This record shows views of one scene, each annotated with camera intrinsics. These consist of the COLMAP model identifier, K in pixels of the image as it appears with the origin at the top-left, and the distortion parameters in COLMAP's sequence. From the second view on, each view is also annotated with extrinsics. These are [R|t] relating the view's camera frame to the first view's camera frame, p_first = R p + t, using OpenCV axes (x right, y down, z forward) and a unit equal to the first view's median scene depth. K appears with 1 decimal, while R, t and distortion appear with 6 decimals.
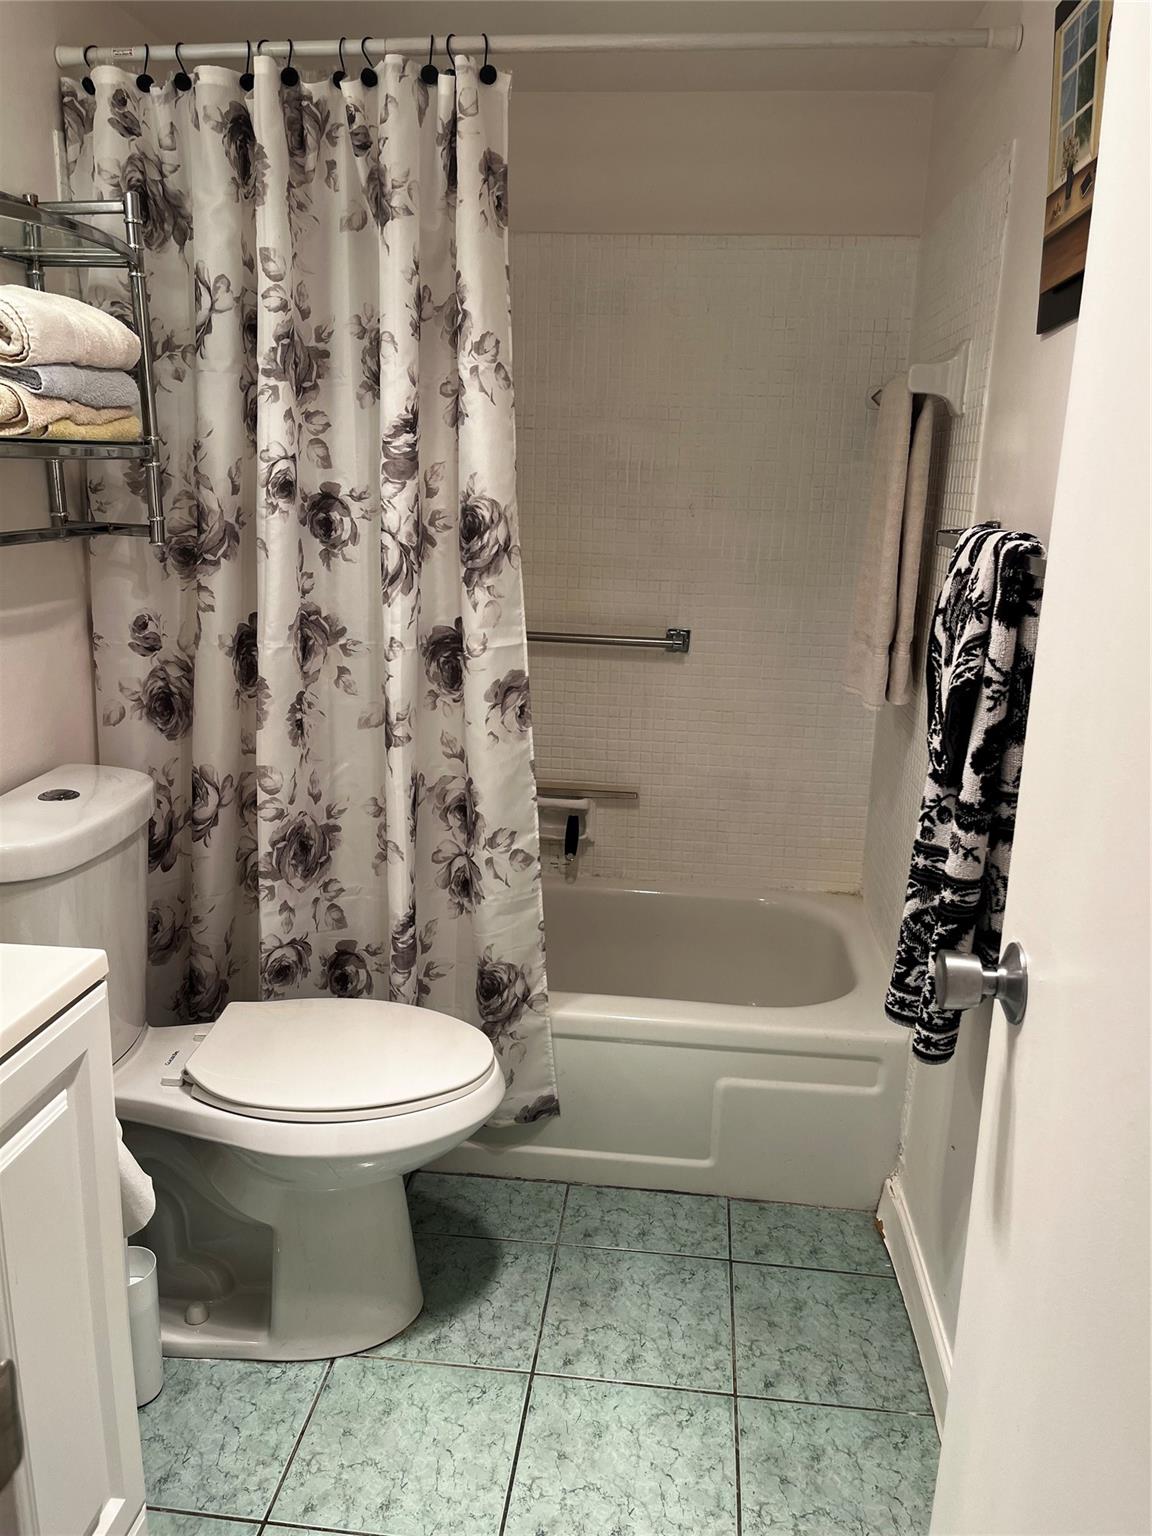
lens RADIAL K [[1154.8, 0, 571.1], [0, 1154.8, 798.0], [0, 0, 1]] dist [0.056144, -0.074958]
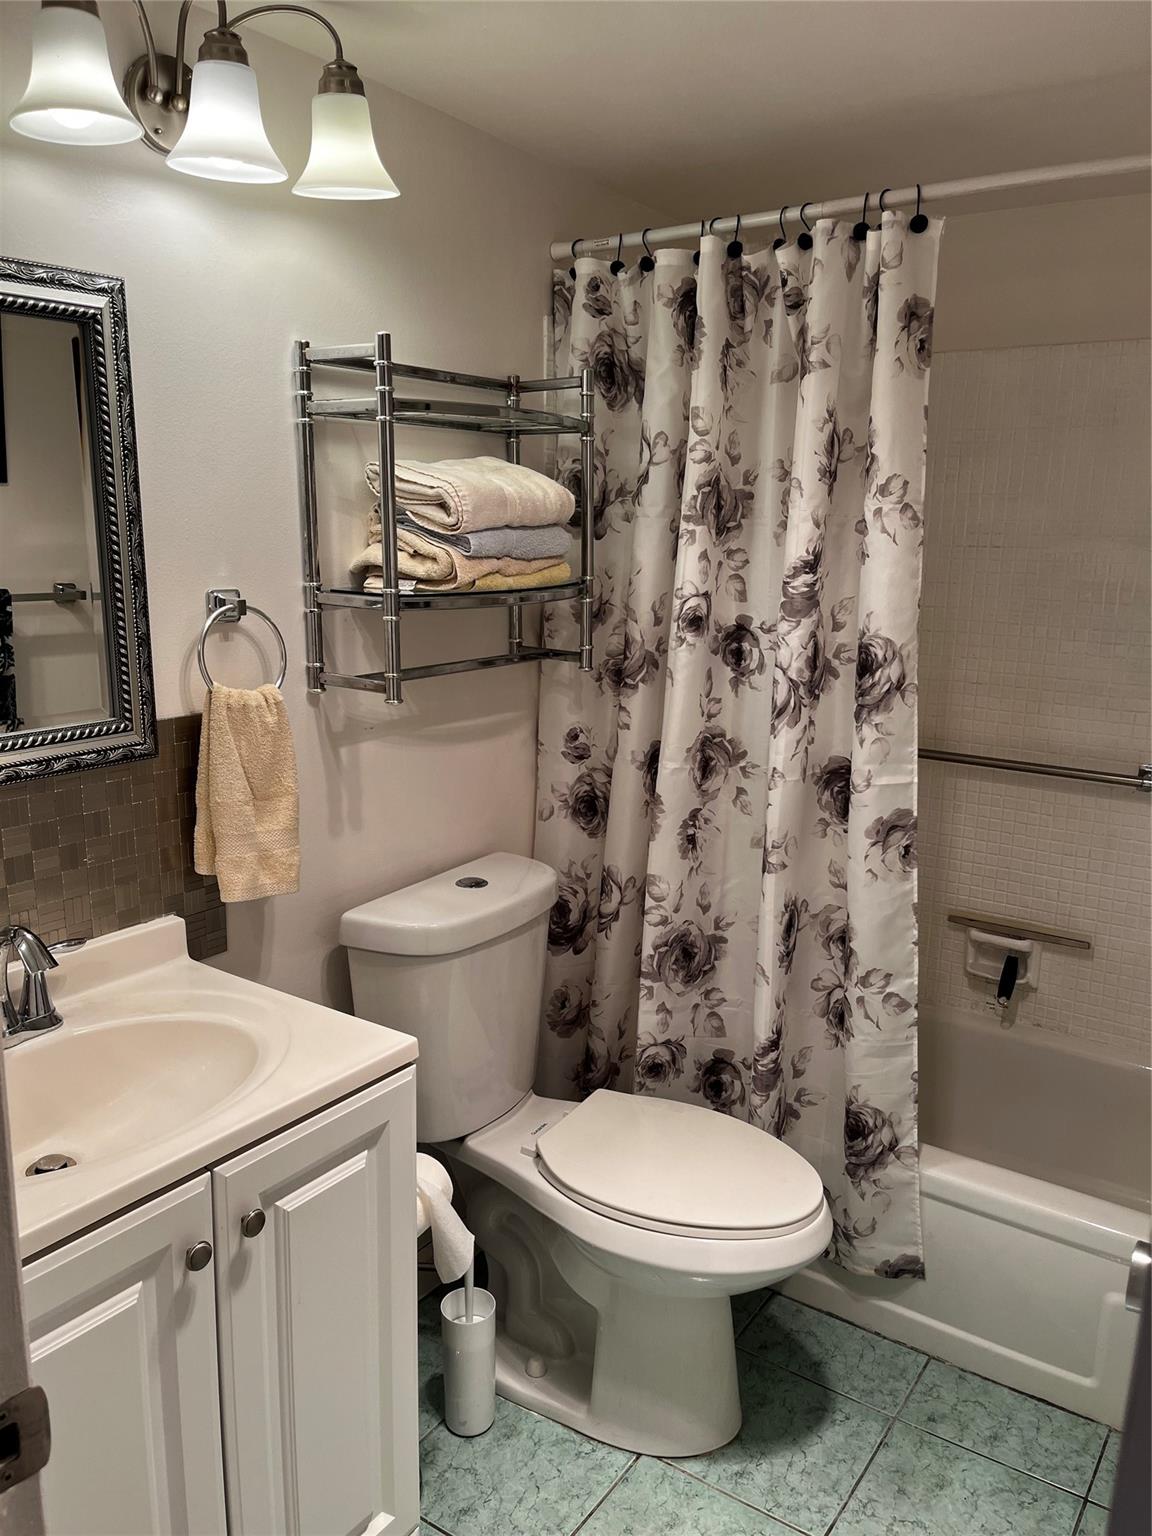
lens RADIAL K [[1164.1, 0, 575.8], [0, 1164.1, 802.8], [0, 0, 1]] dist [0.055622, -0.093315]
pose [[0.876896, 0.097696, -0.470647, 0.175131], [-0.120737, 0.992504, -0.018931, -0.065487], [0.465269, 0.073425, 0.882118, 0.010064]]
